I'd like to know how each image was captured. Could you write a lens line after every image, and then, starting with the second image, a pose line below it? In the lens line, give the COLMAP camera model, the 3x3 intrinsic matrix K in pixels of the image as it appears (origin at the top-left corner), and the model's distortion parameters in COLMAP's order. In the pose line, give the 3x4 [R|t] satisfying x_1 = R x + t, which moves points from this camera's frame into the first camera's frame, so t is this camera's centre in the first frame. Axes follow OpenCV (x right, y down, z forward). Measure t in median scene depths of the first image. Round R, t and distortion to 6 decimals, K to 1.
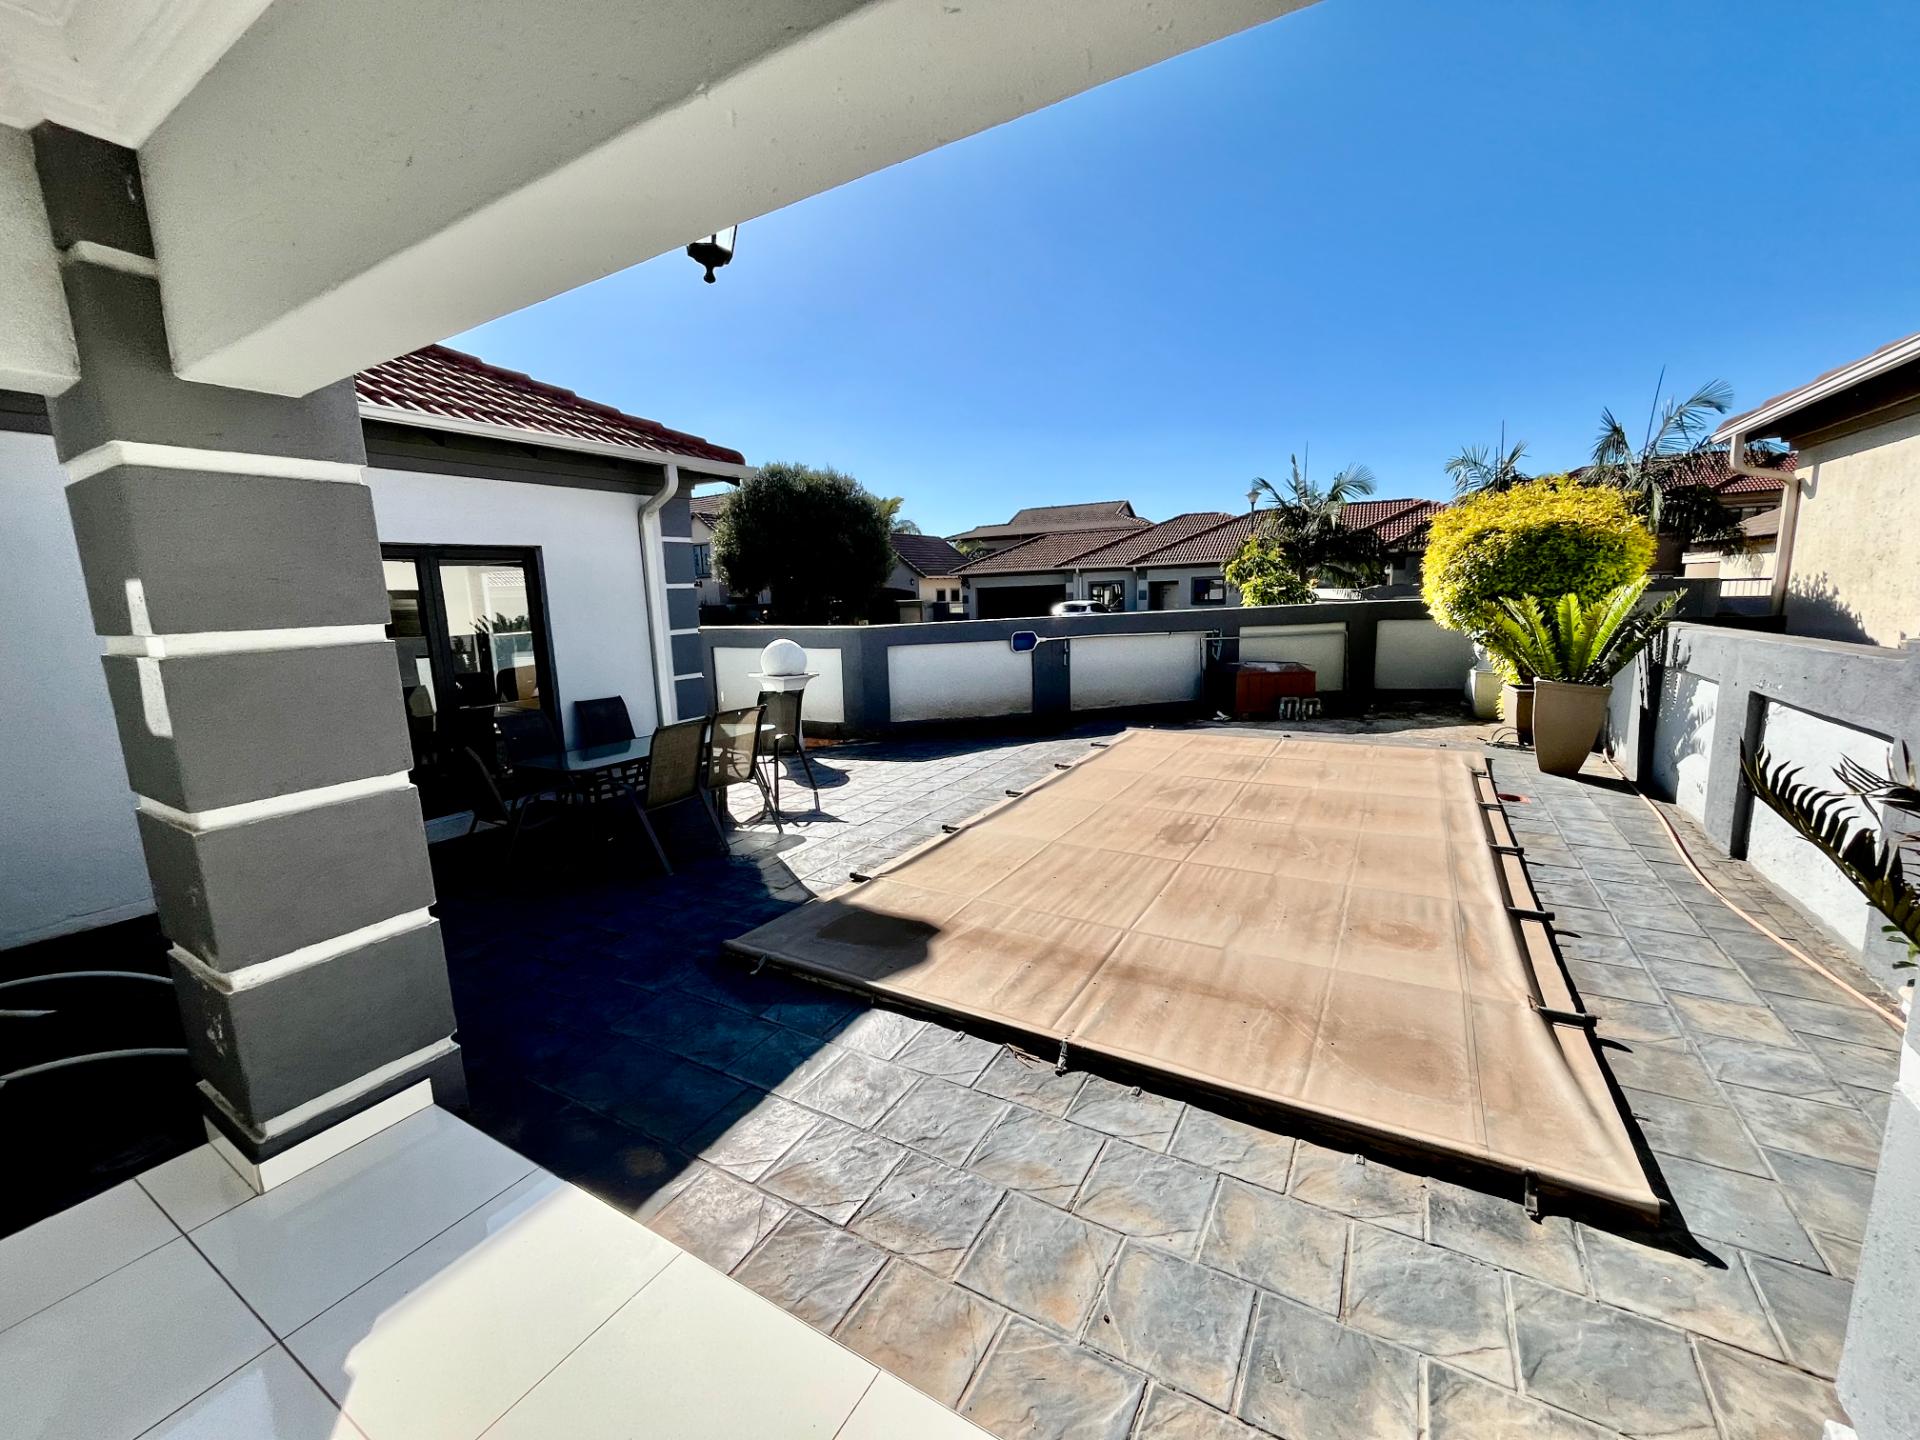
lens RADIAL K [[772.0, 0, 956.8], [0, 772.0, 724.5], [0, 0, 1]] dist [-0.002677, -0.000959]
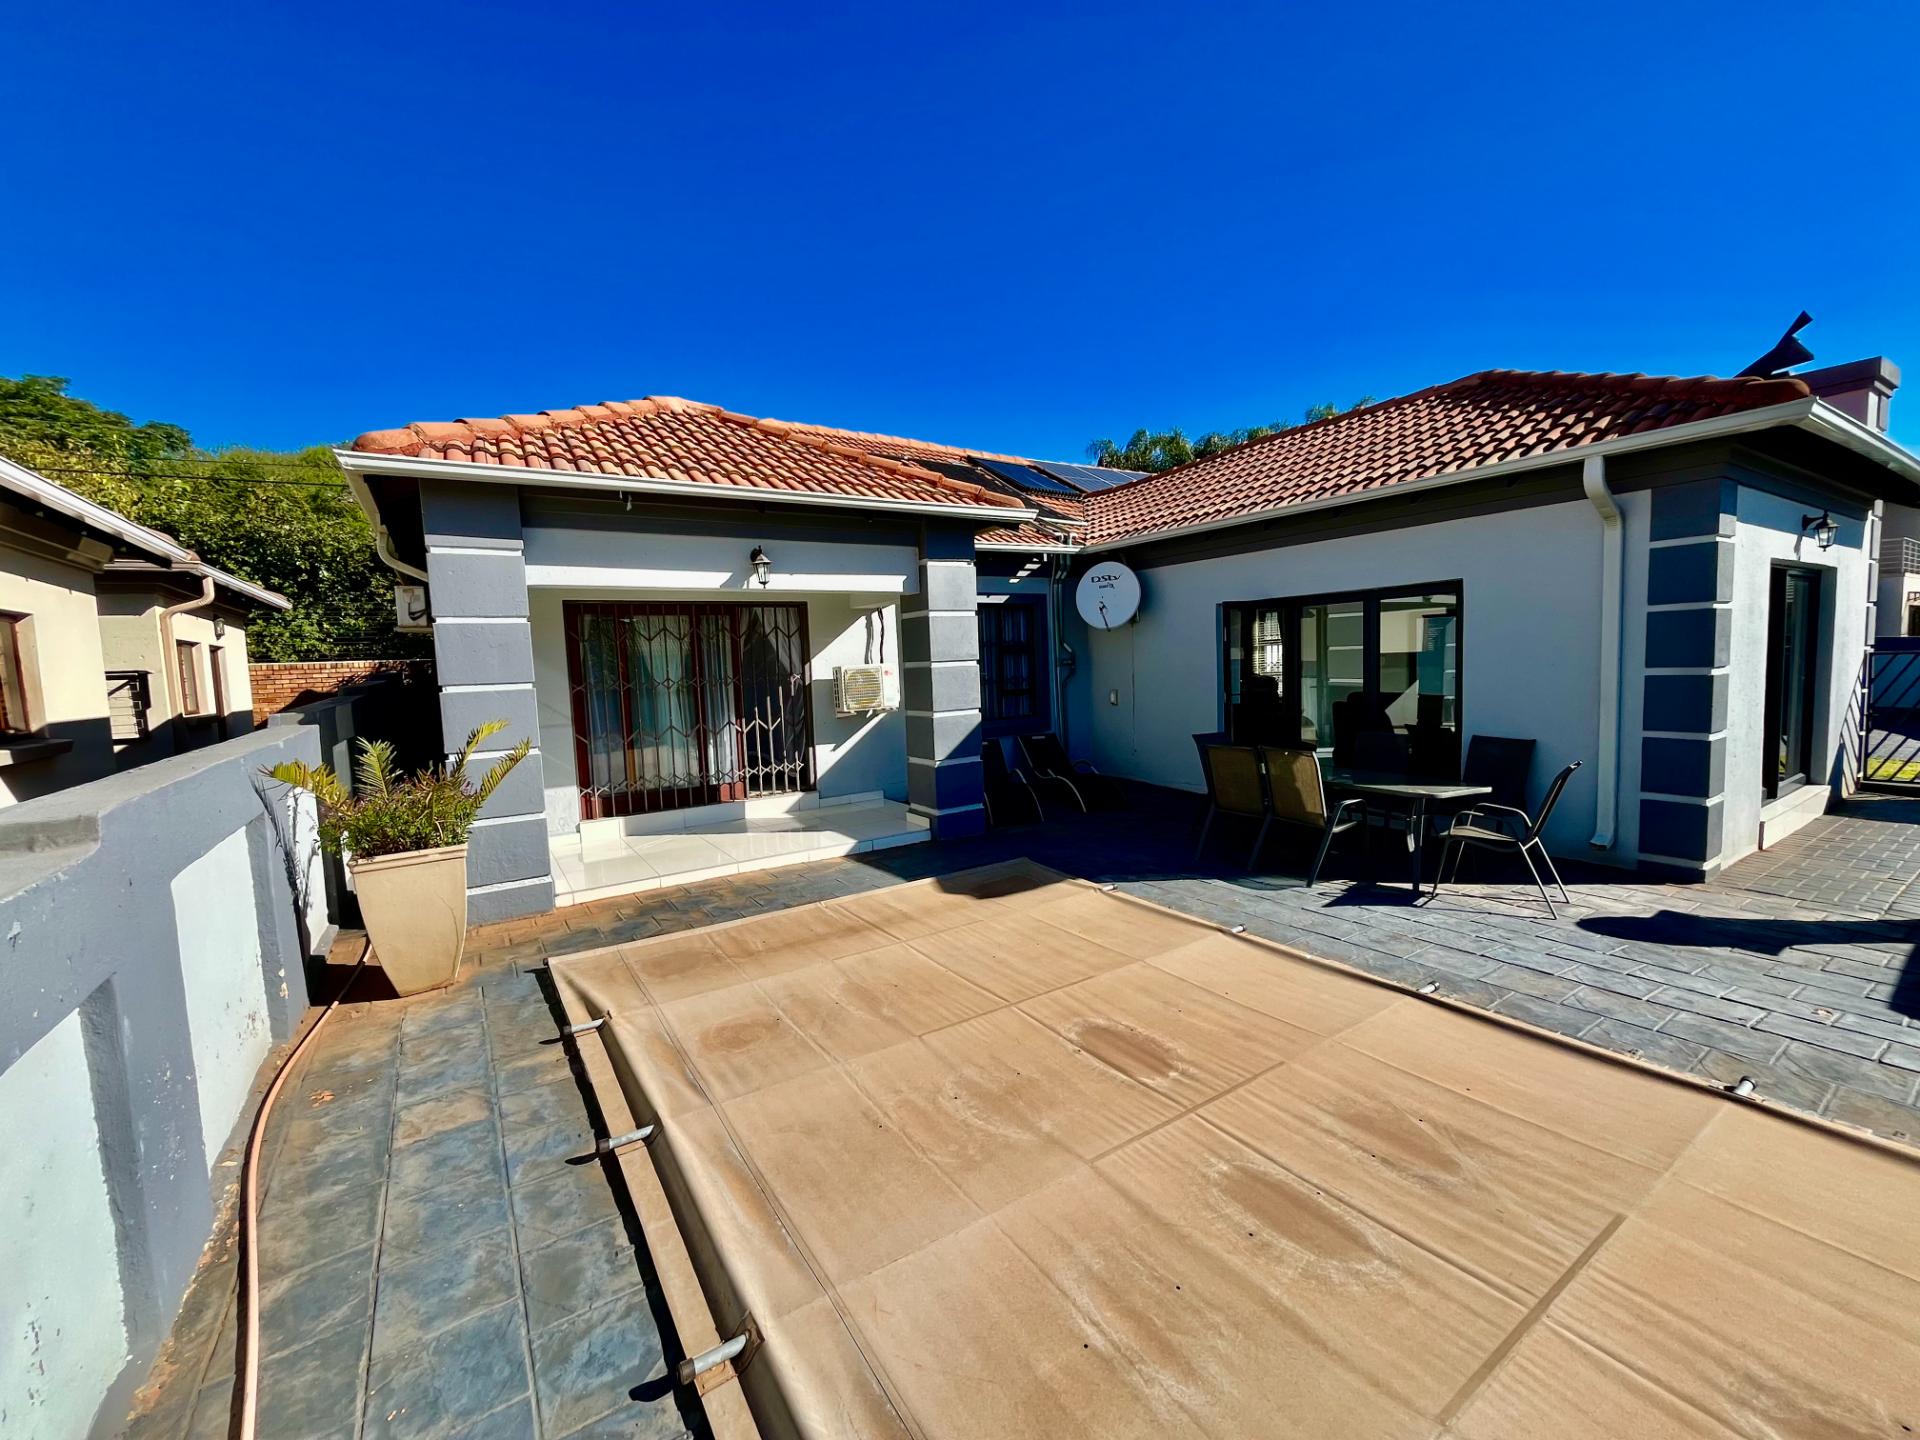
lens RADIAL K [[772.0, 0, 951.4], [0, 772.0, 725.1], [0, 0, 1]] dist [-0.002677, -0.000959]
pose [[-0.452516, 0.125586, -0.882869, 0.751796], [-0.097291, 0.977171, 0.188867, -0.185015], [0.886433, 0.171361, -0.429968, 0.951787]]
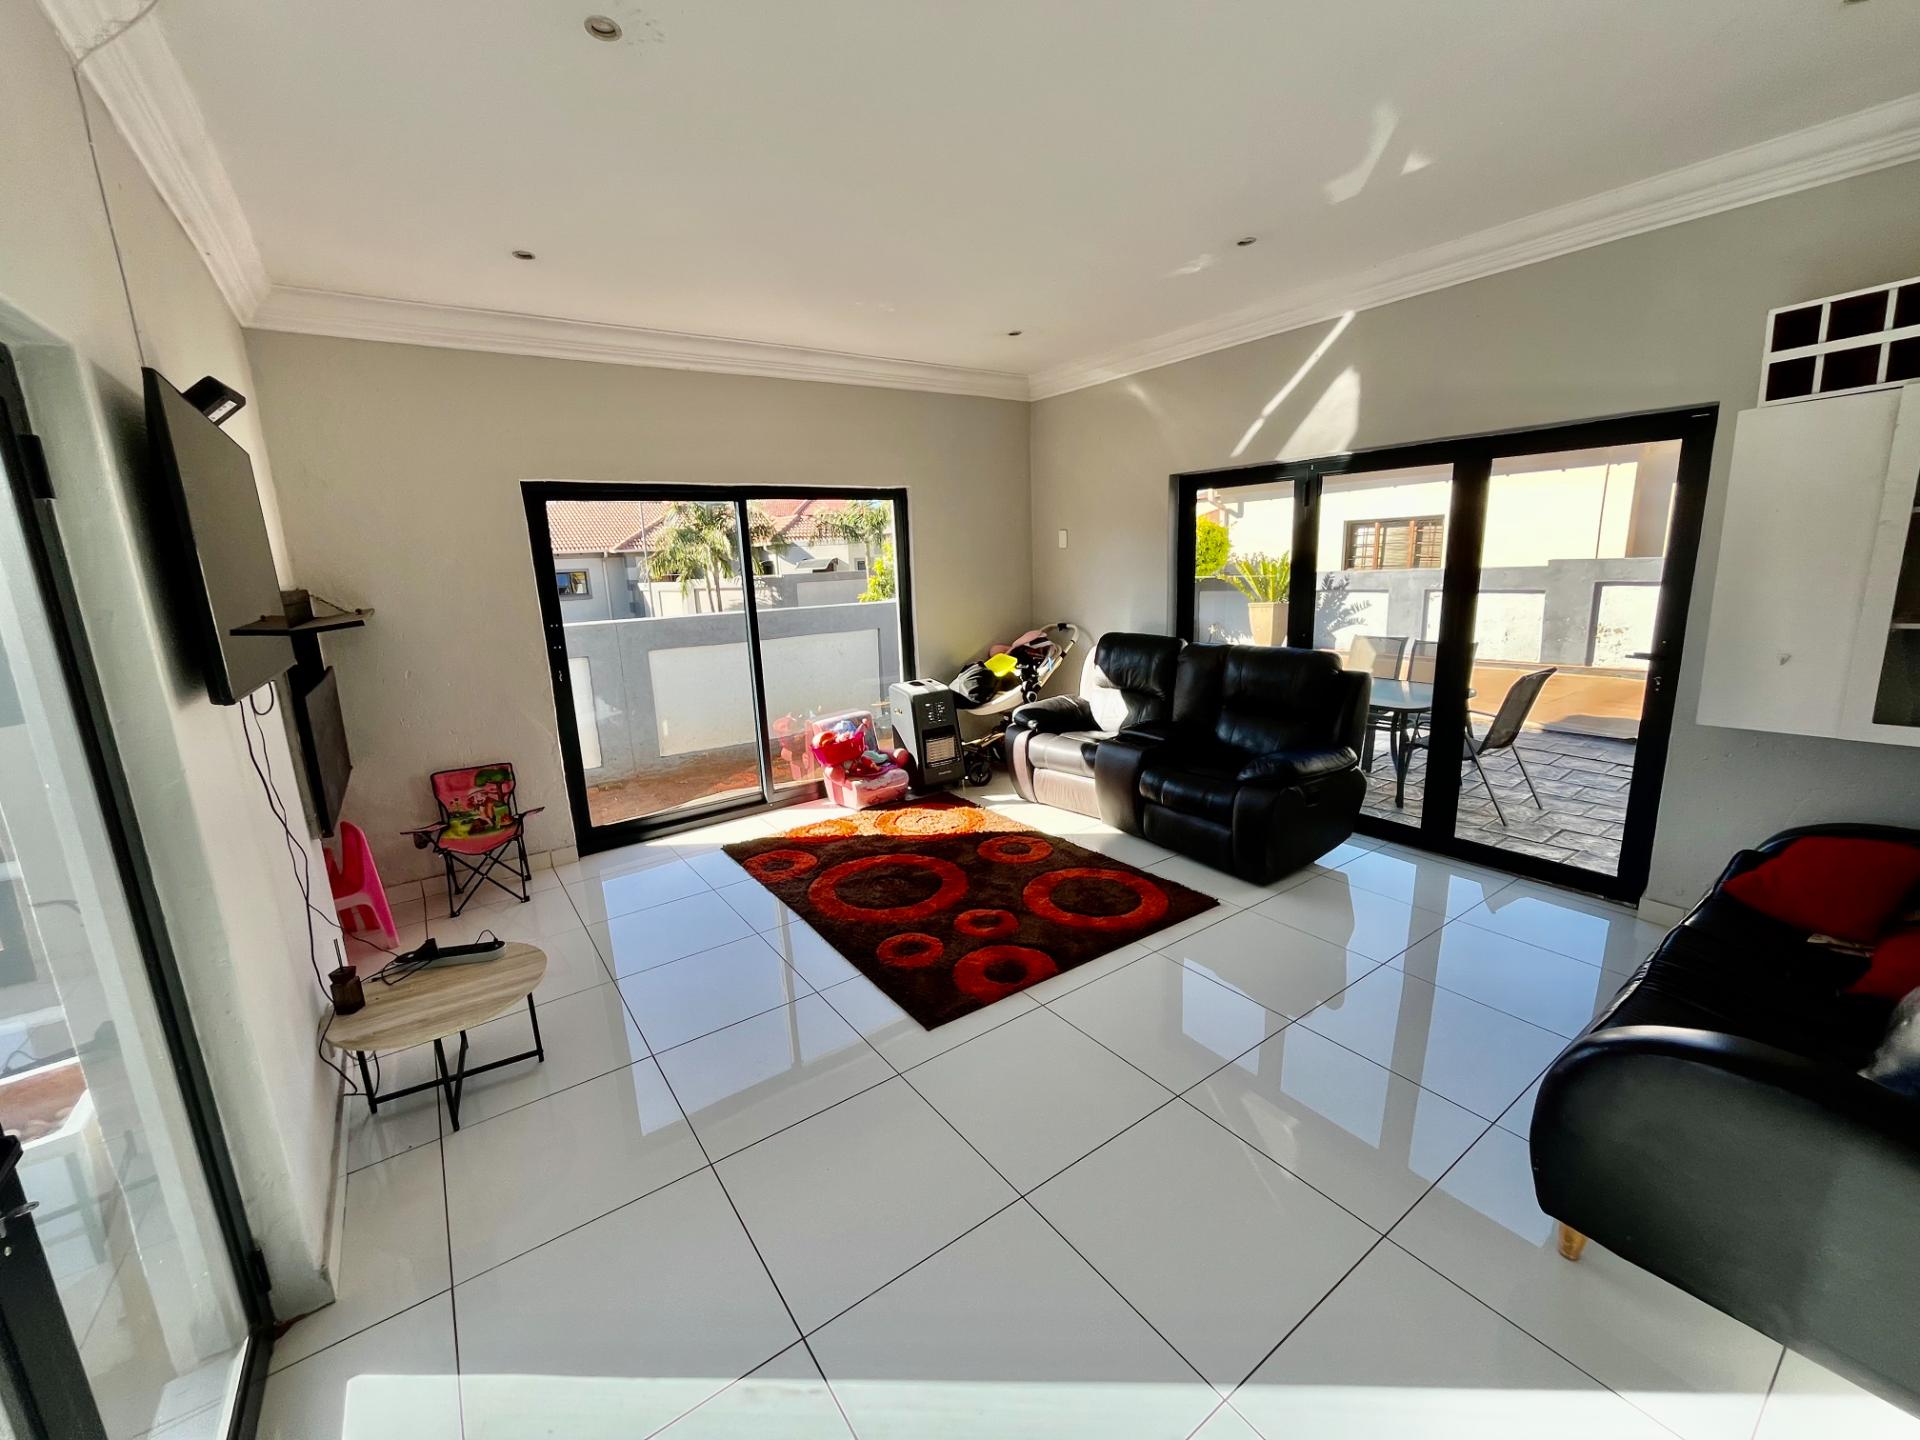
lens RADIAL K [[772.0, 0, 960.4], [0, 772.0, 713.6], [0, 0, 1]] dist [-0.002677, -0.000959]
pose [[0.416992, -0.166328, 0.893562, -1.497065], [0.185790, 0.977954, 0.095336, -0.128570], [-0.889719, 0.126260, 0.438701, 0.967221]]
